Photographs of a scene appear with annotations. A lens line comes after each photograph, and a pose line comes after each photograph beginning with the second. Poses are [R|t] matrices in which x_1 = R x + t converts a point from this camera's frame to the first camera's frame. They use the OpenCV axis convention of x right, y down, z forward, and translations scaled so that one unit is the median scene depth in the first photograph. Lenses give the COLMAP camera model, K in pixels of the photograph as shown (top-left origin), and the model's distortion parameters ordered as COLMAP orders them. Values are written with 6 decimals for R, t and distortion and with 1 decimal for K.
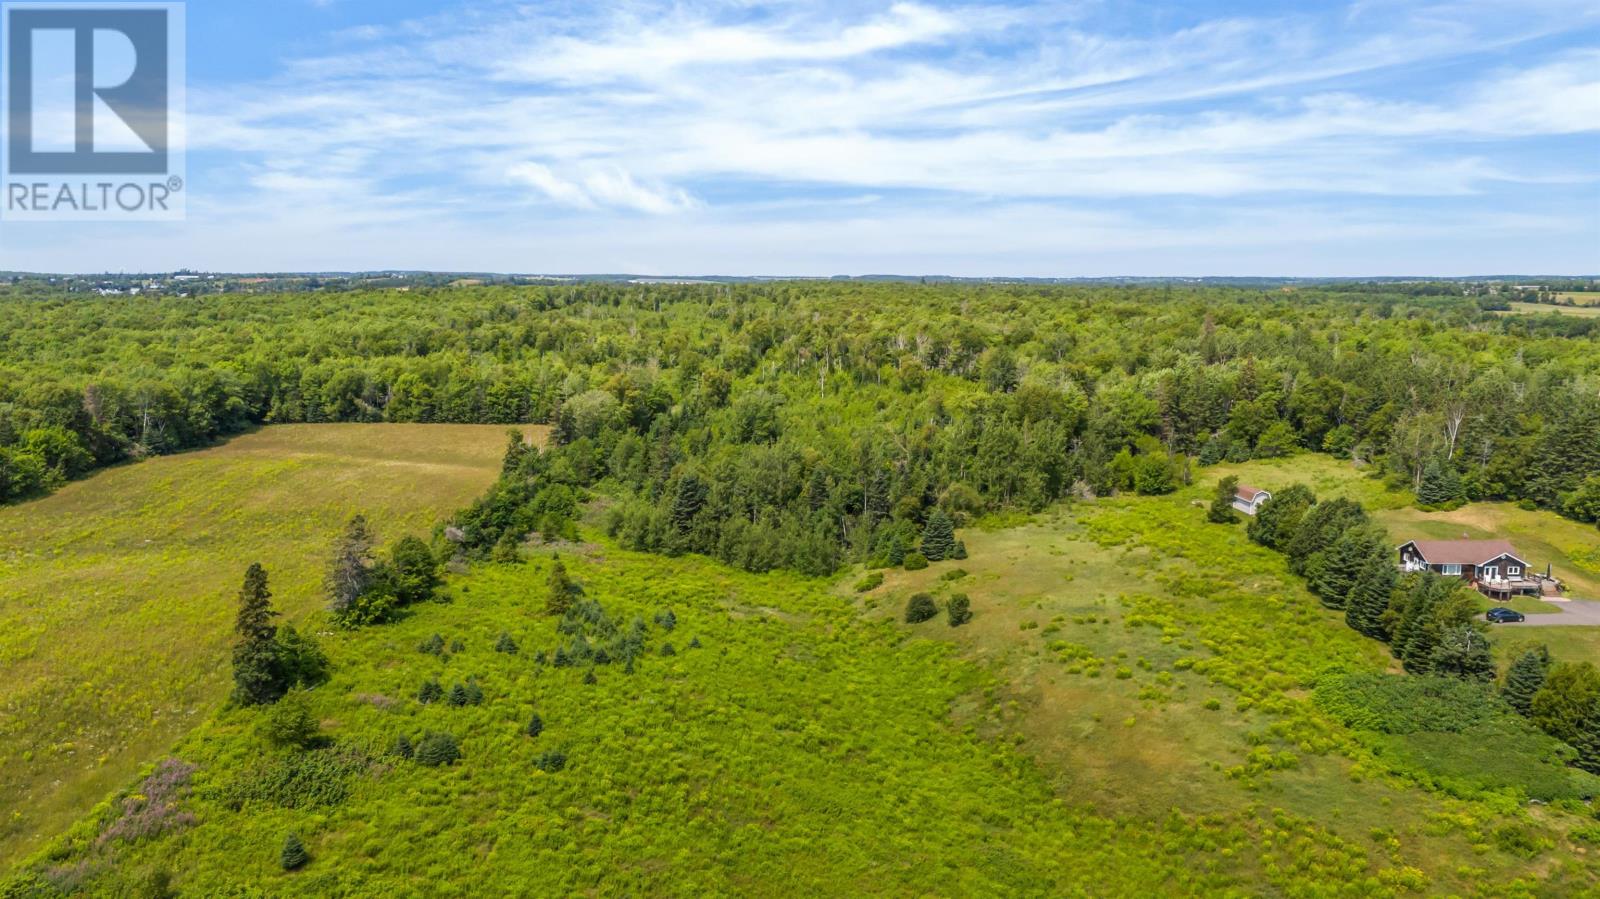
lens RADIAL K [[1182.1, 0, 800.0], [0, 1182.1, 449.5], [0, 0, 1]] dist [0.084495, -0.070846]
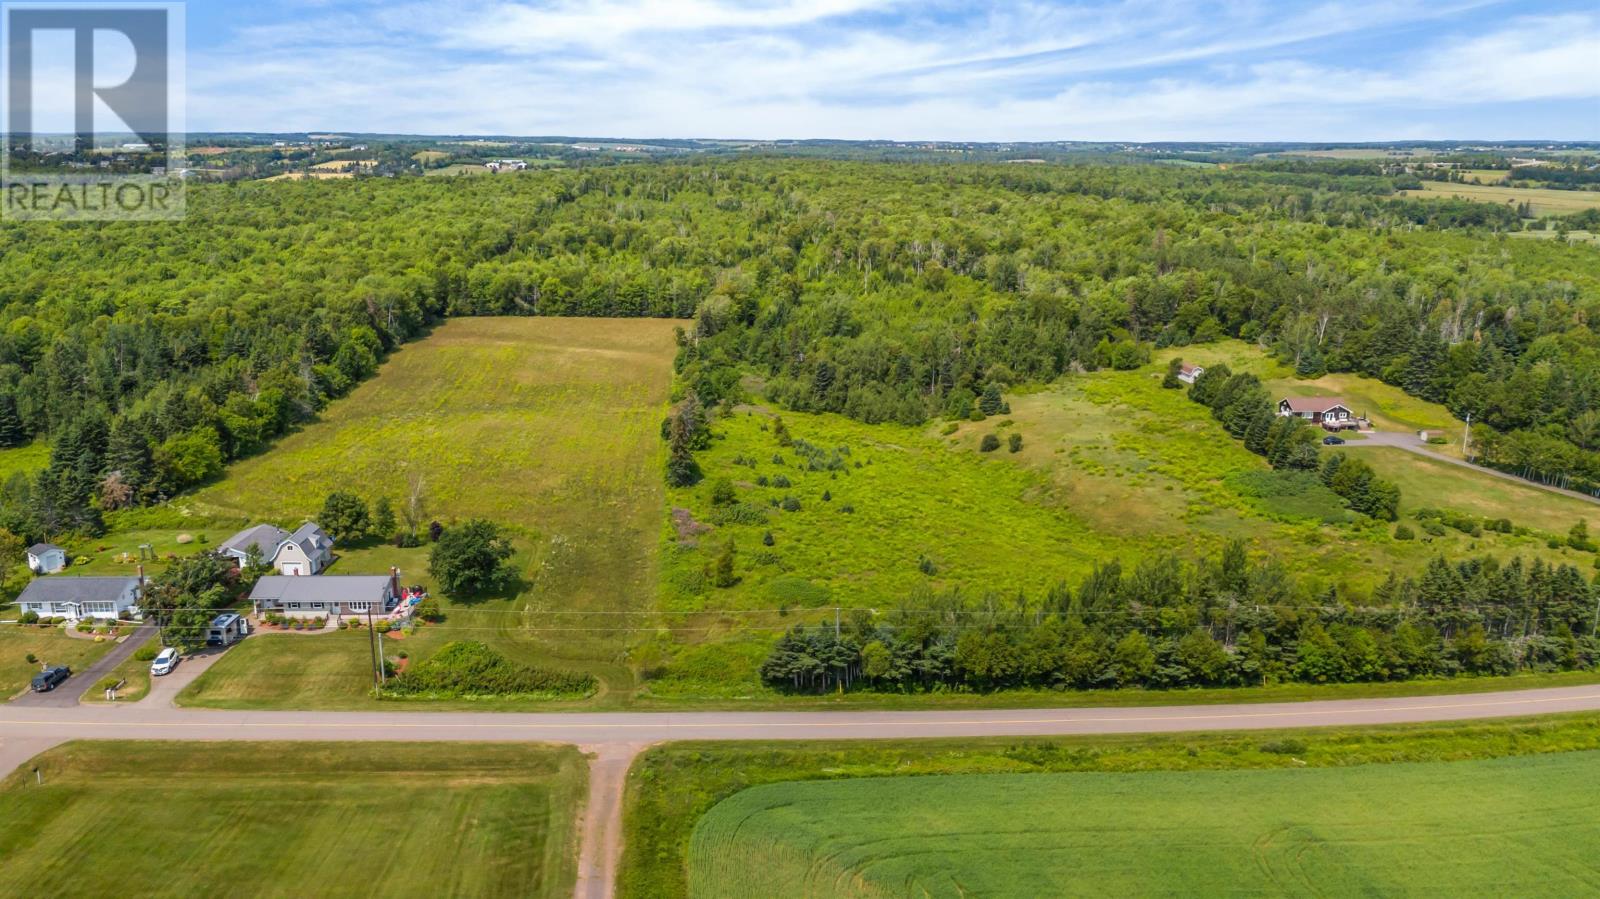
lens RADIAL K [[1182.1, 0, 800.0], [0, 1182.1, 449.5], [0, 0, 1]] dist [0.084495, -0.070846]
pose [[0.998621, -0.009607, 0.051615, -0.192162], [0.003822, 0.993809, 0.111036, -0.030883], [-0.052363, -0.110685, 0.992475, -0.476657]]
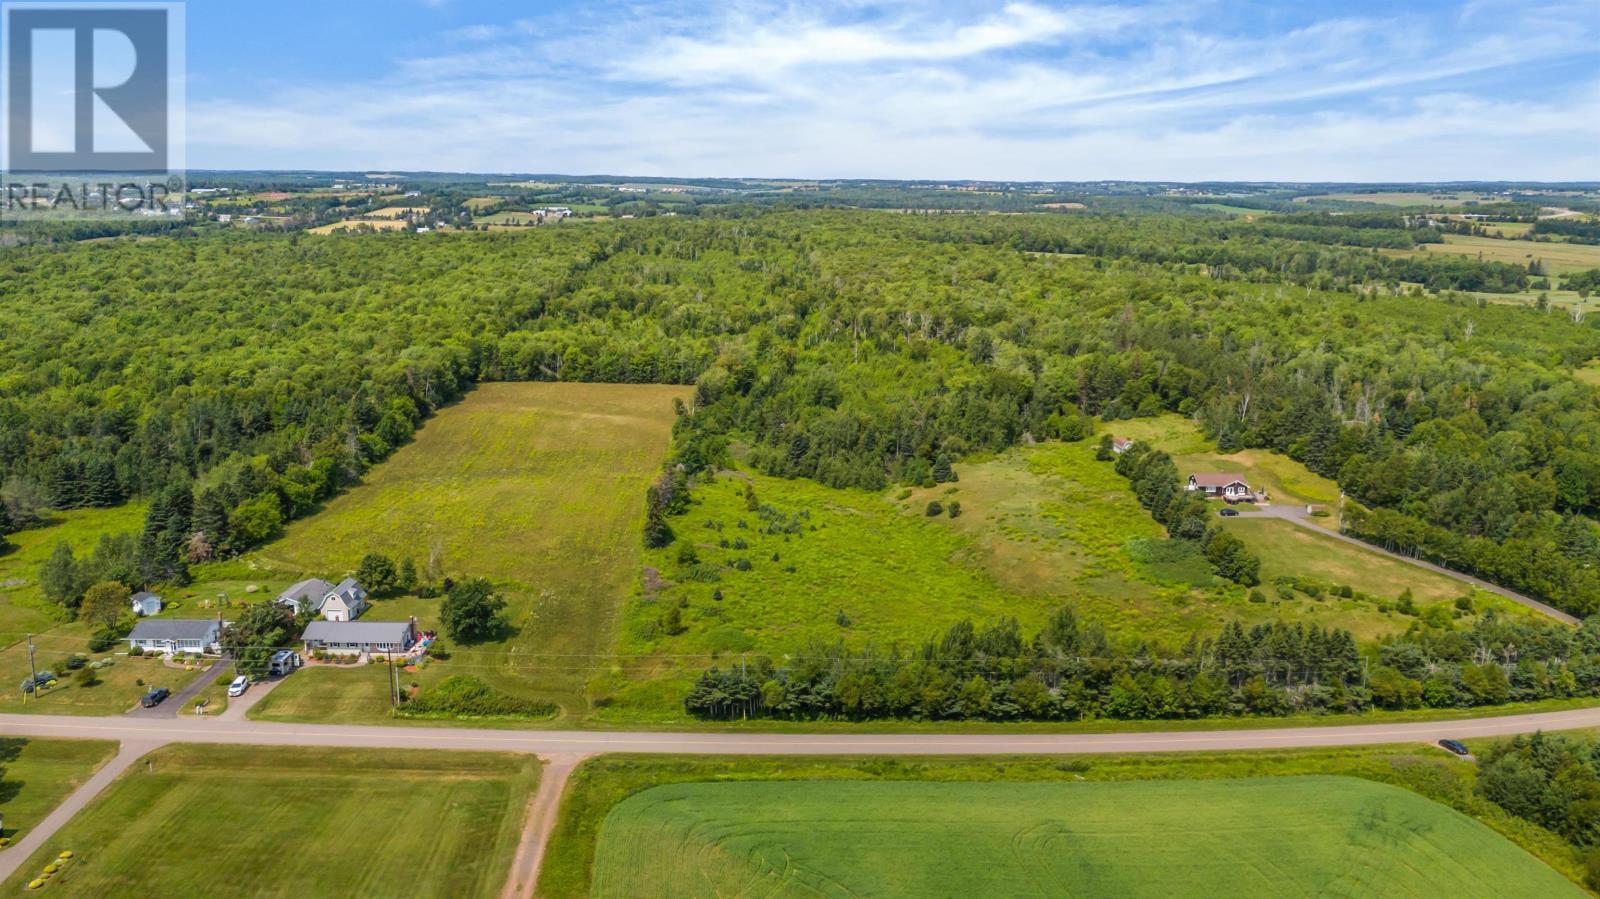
lens RADIAL K [[1177.7, 0, 797.8], [0, 1177.7, 456.5], [0, 0, 1]] dist [0.105659, -0.119782]
pose [[0.999899, 0.003479, 0.013748, -0.111467], [-0.004671, 0.996142, 0.087627, -0.088697], [-0.013390, -0.087683, 0.996058, -0.677853]]
